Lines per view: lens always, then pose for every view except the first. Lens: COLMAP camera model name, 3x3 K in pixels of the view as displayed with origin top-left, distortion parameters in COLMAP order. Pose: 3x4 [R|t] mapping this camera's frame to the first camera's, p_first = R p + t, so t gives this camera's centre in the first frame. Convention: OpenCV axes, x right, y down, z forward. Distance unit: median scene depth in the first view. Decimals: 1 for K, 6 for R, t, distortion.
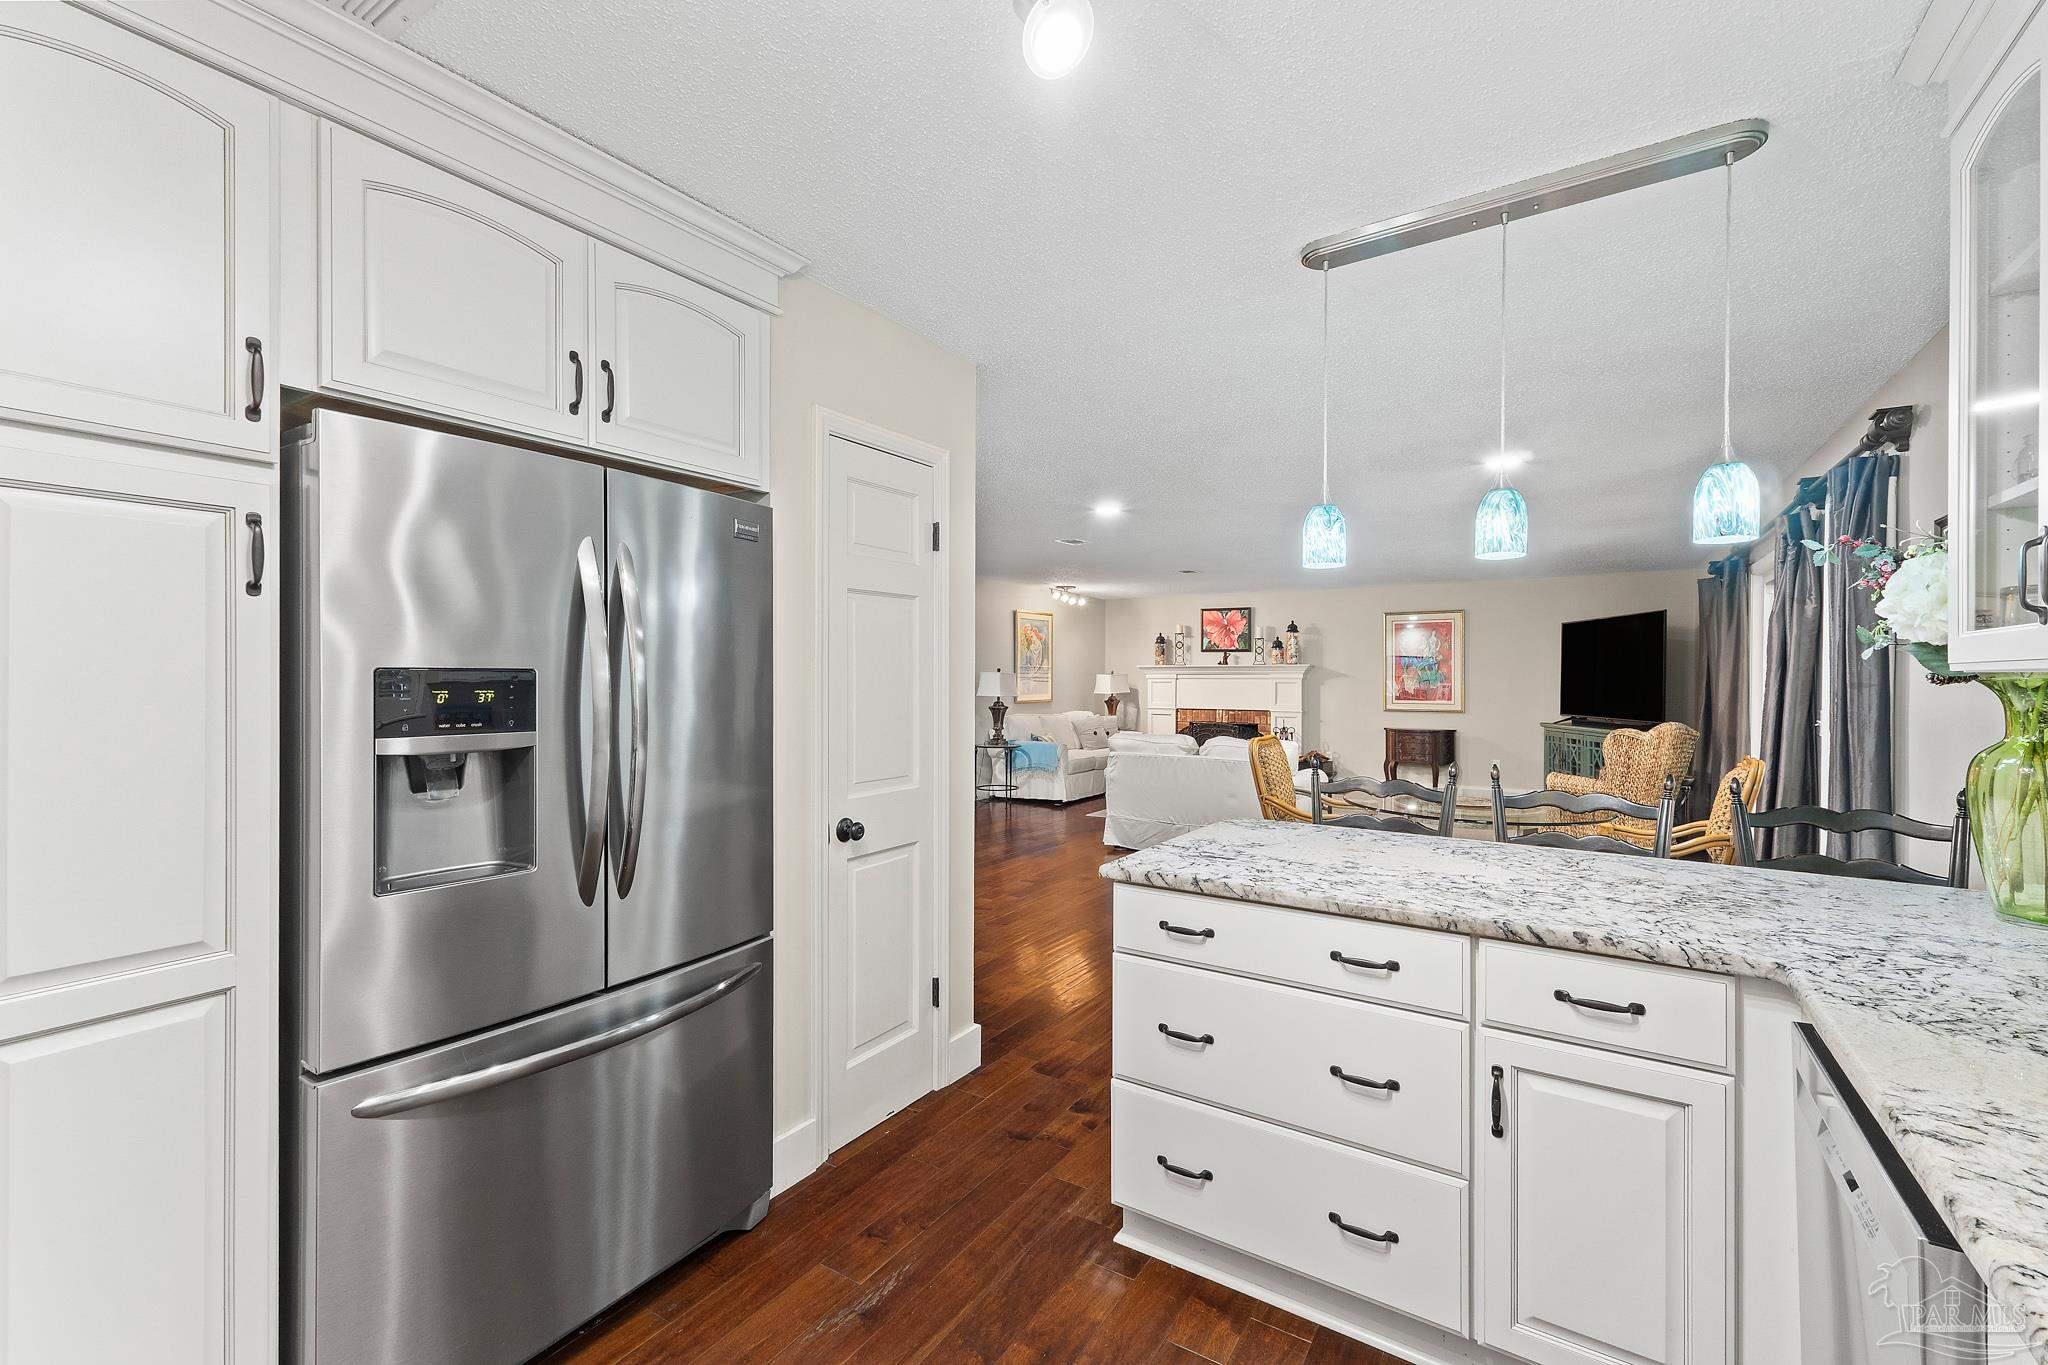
lens RADIAL K [[855.0, 0, 1028.1], [0, 855.0, 685.5], [0, 0, 1]] dist [0.007371, -0.000410]
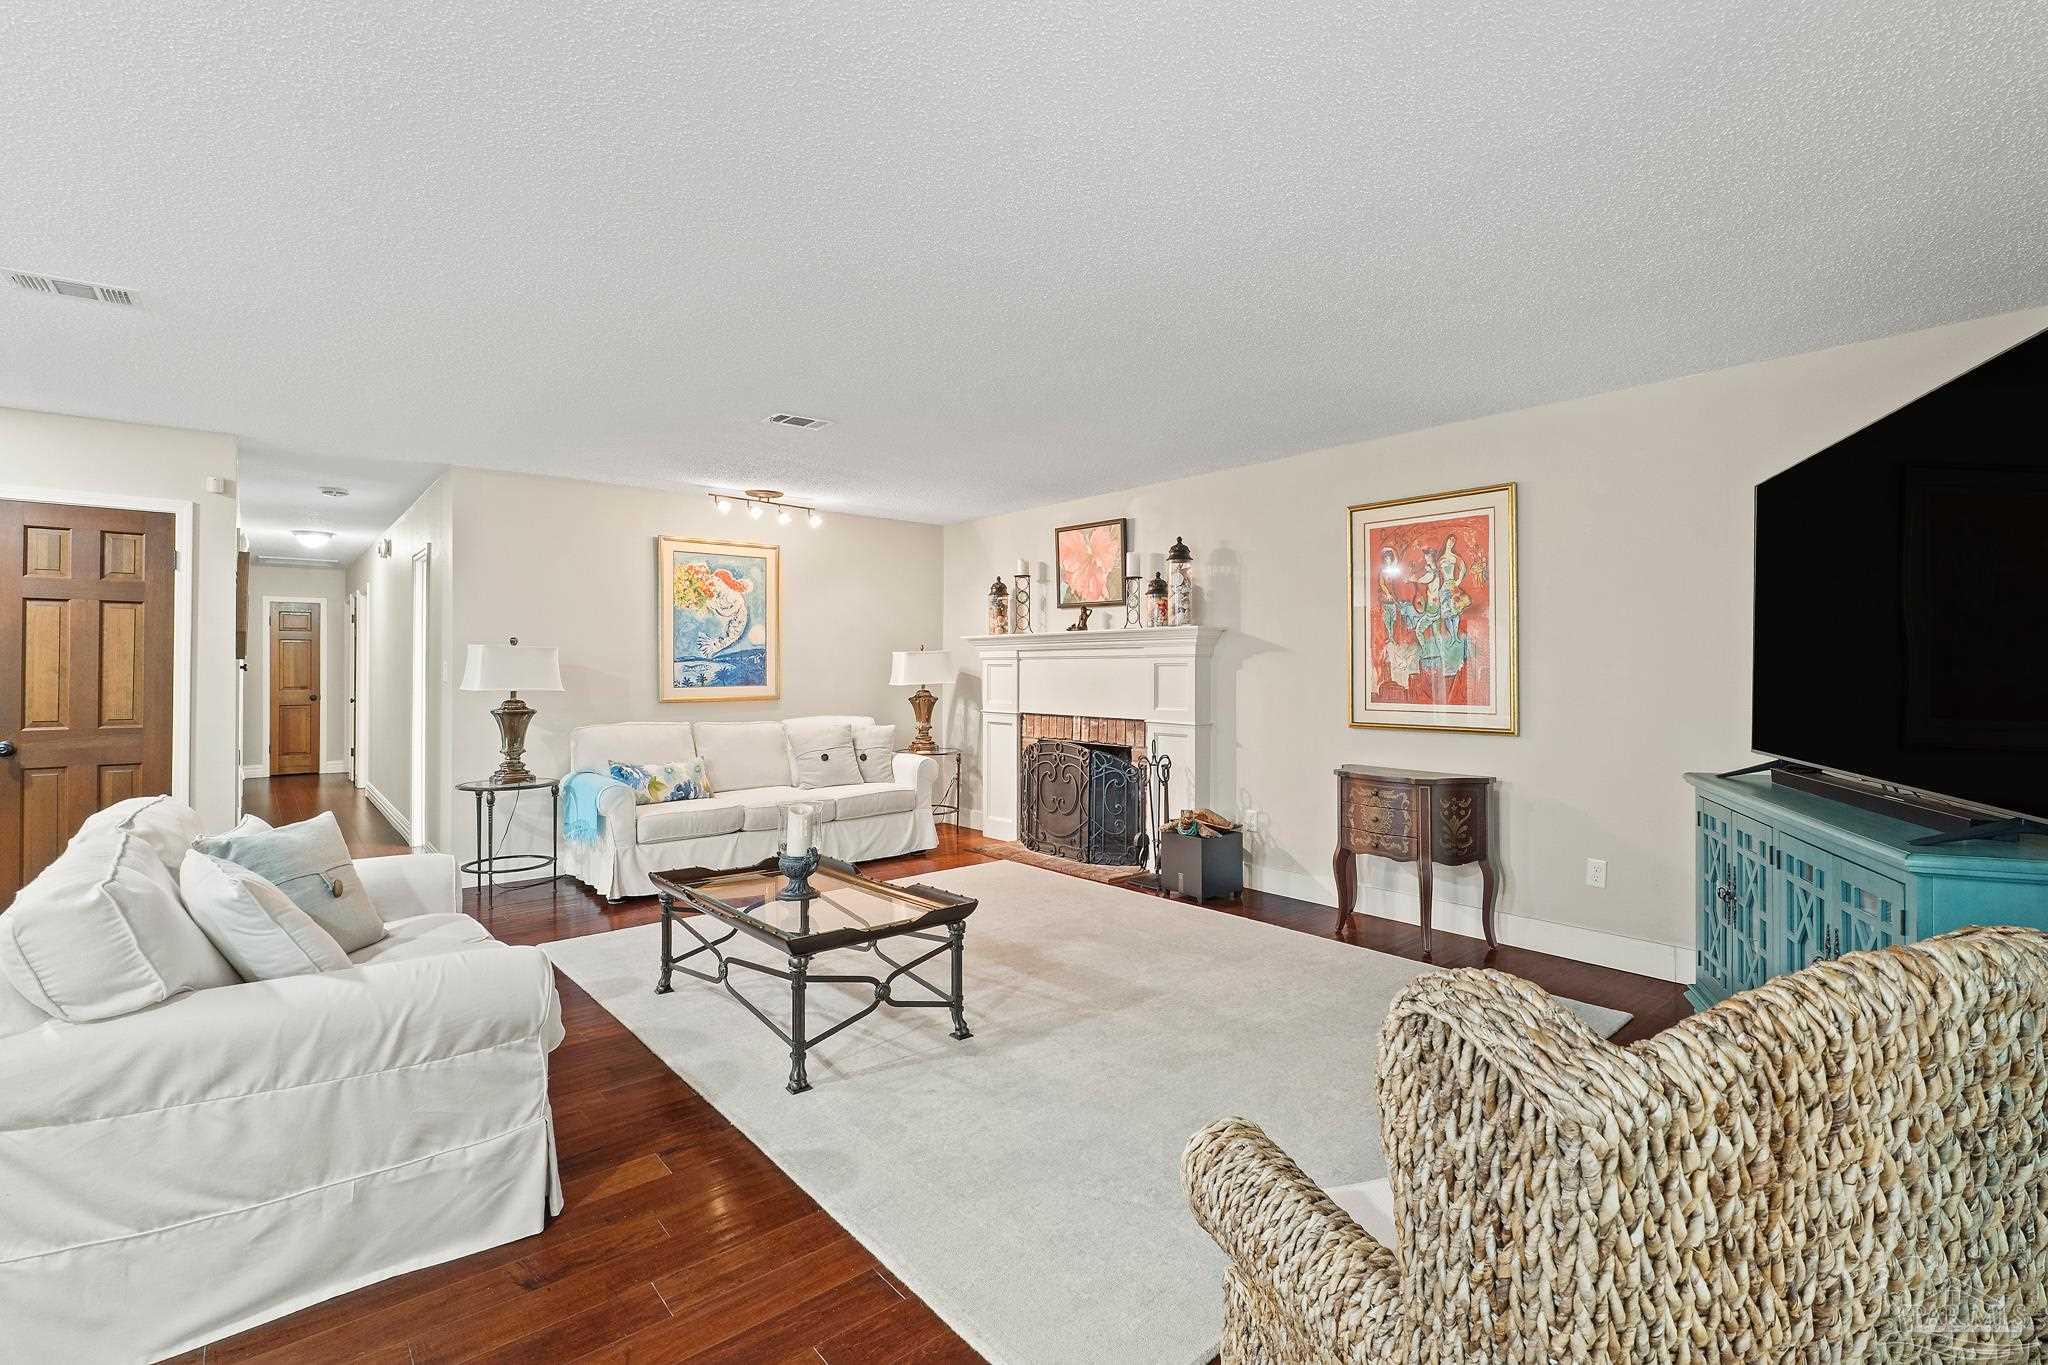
lens RADIAL K [[915.6, 0, 1035.8], [0, 915.6, 656.2], [0, 0, 1]] dist [-0.005347, -0.000055]
pose [[0.959353, -0.007410, -0.282113, 0.383166], [0.001674, 0.999787, -0.020569, 0.002891], [0.282205, 0.019261, 0.959161, 0.483122]]
